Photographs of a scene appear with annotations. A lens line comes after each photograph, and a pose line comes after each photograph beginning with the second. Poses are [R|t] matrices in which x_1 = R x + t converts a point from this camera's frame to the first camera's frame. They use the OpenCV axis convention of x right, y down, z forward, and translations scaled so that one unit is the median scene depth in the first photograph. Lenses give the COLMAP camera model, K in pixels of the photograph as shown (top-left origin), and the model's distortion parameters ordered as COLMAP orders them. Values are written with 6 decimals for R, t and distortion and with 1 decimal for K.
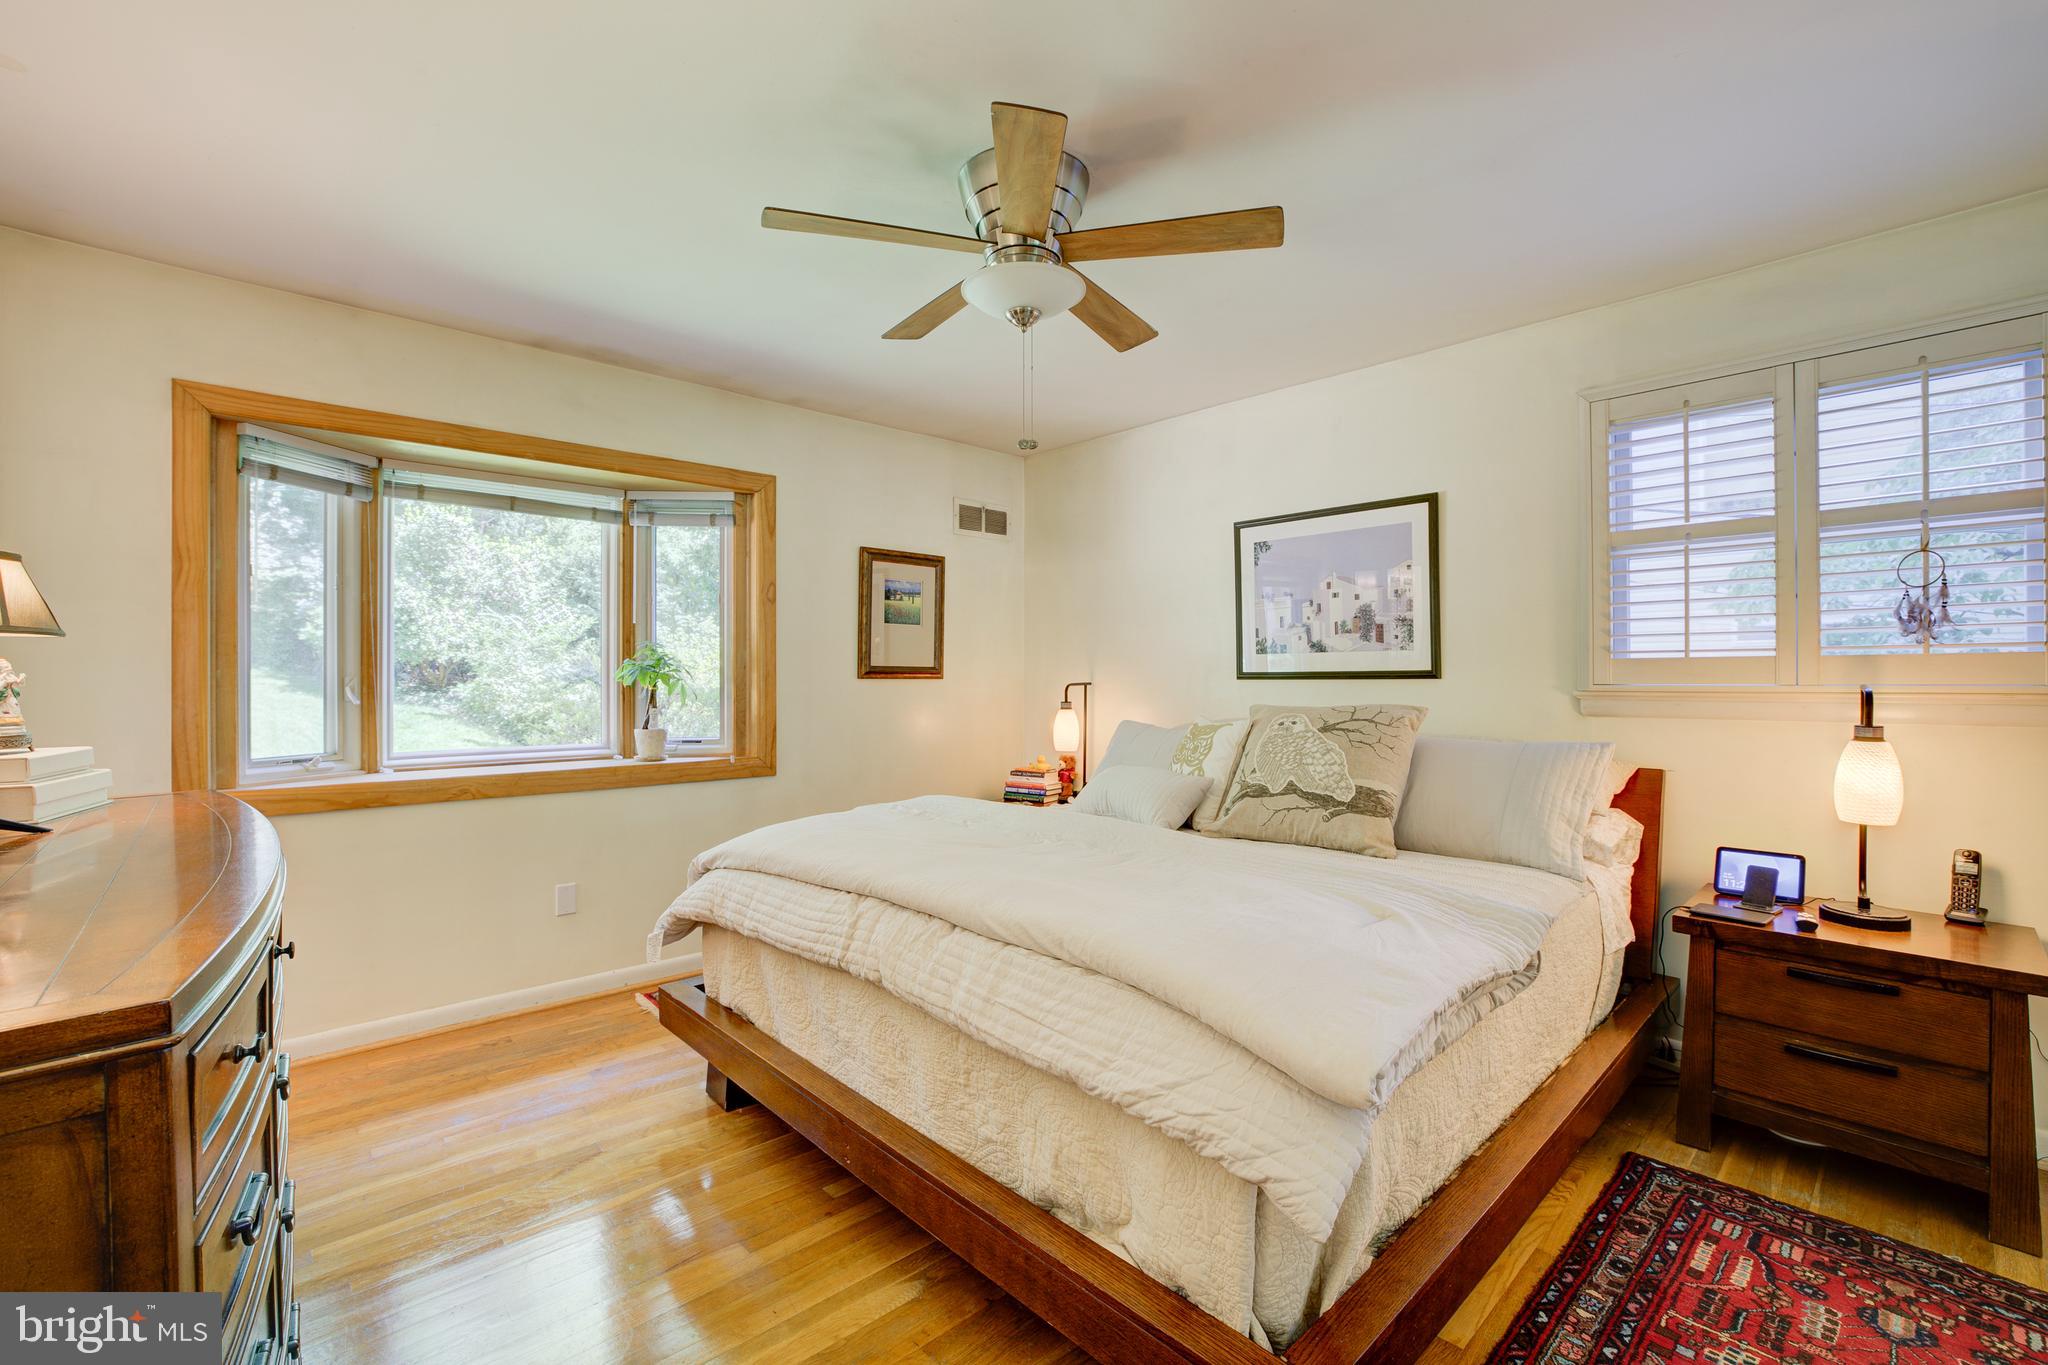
lens RADIAL K [[898.5, 0, 1041.2], [0, 898.5, 680.4], [0, 0, 1]] dist [-0.038058, 0.013522]
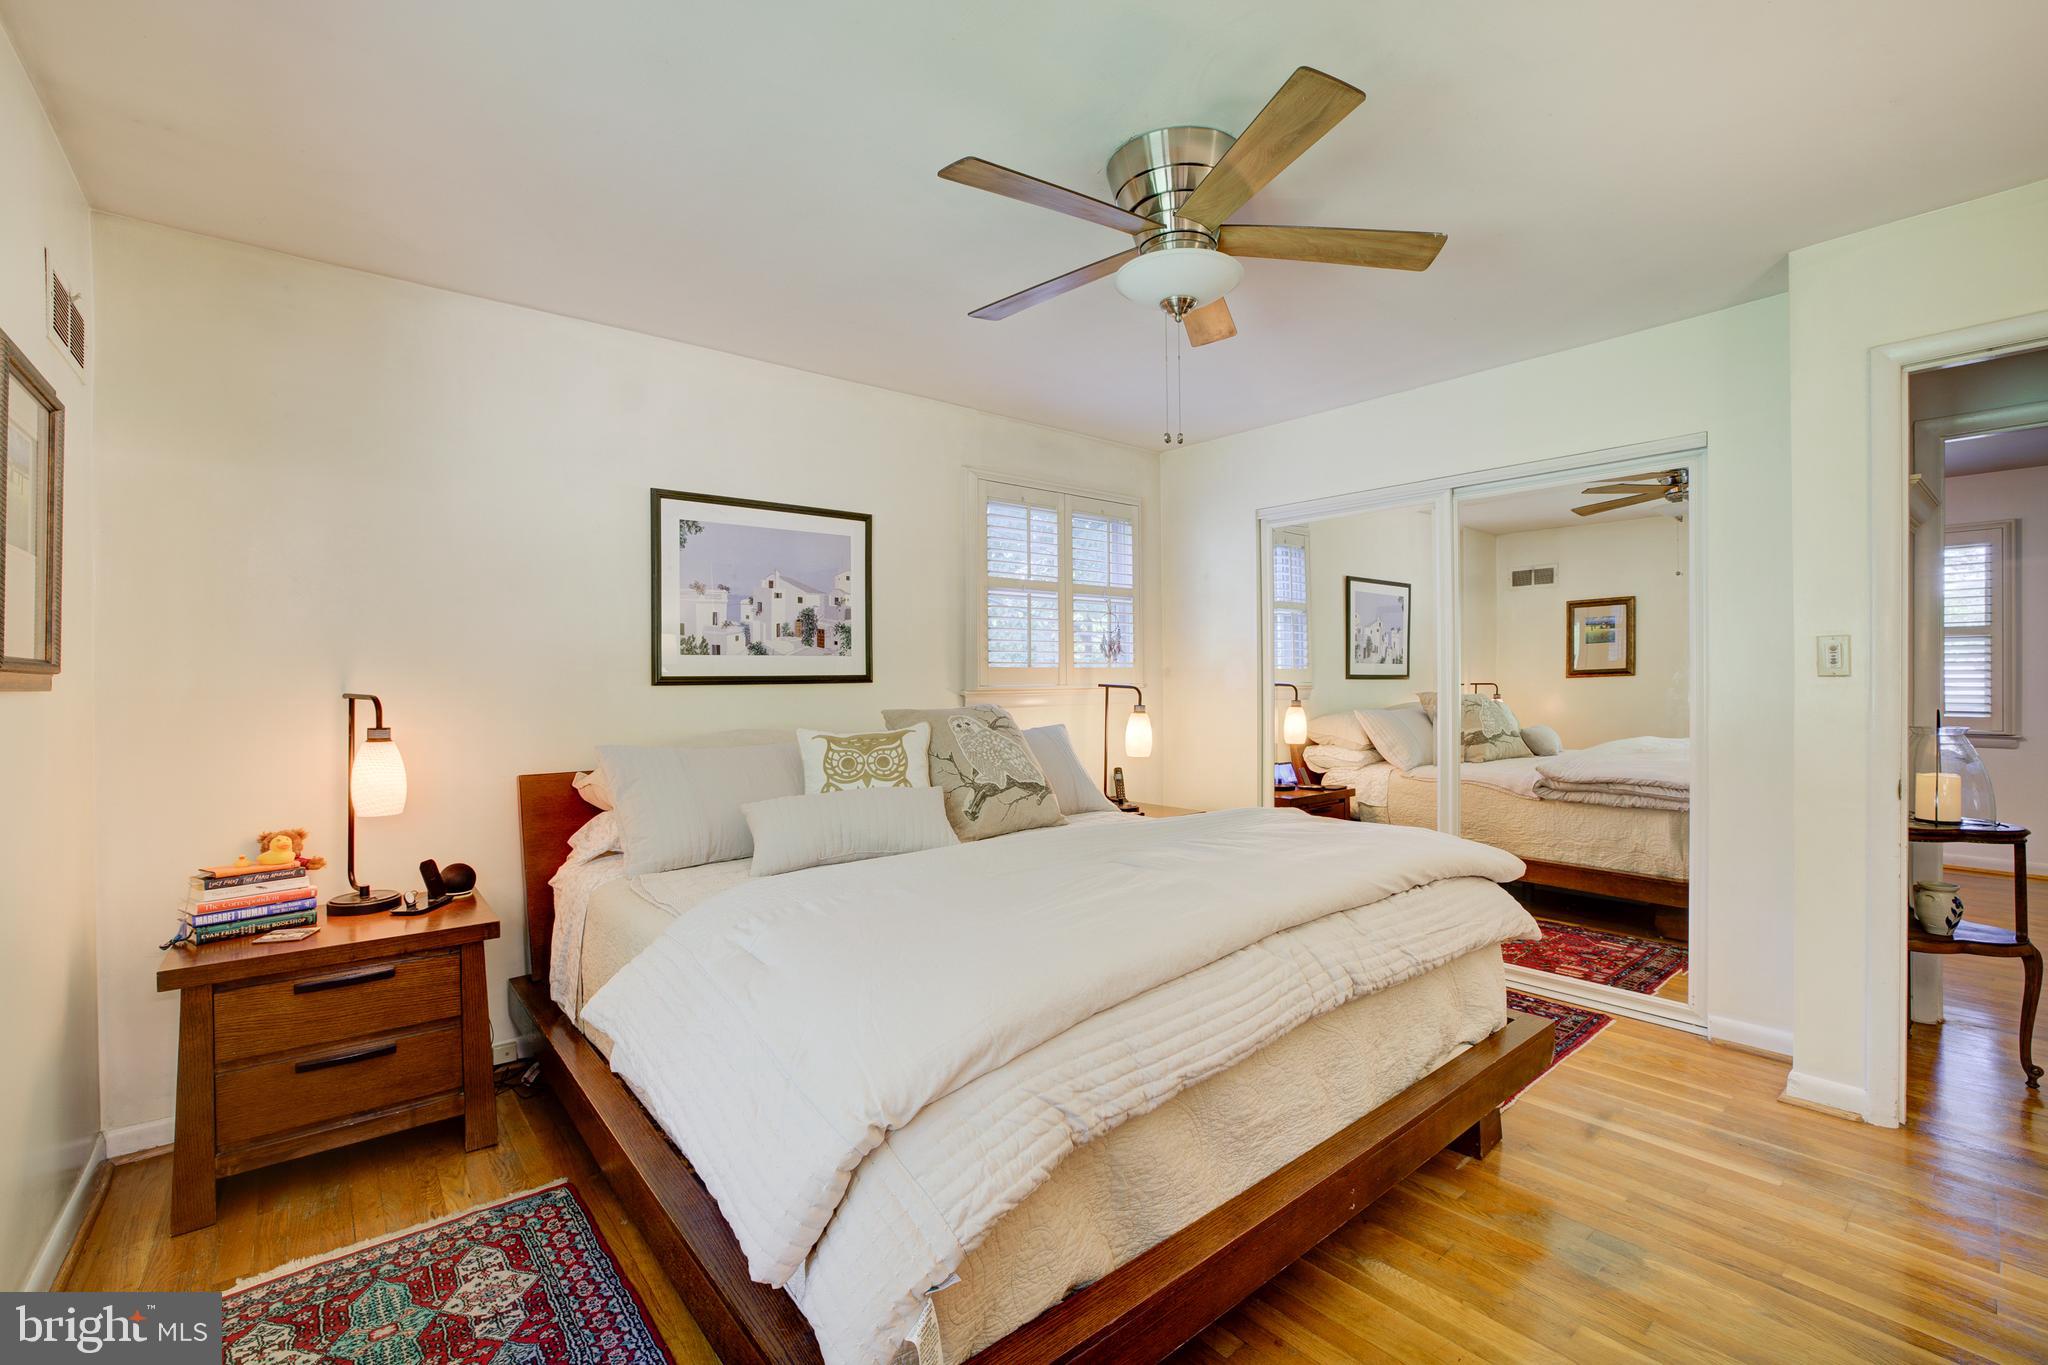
lens RADIAL K [[898.5, 0, 1026.3], [0, 898.5, 689.9], [0, 0, 1]] dist [-0.038058, 0.013522]
pose [[0.062263, -0.010998, 0.997999, -0.627177], [0.009429, 0.999901, 0.010431, -0.002459], [-0.998015, 0.008761, 0.062361, 0.701156]]
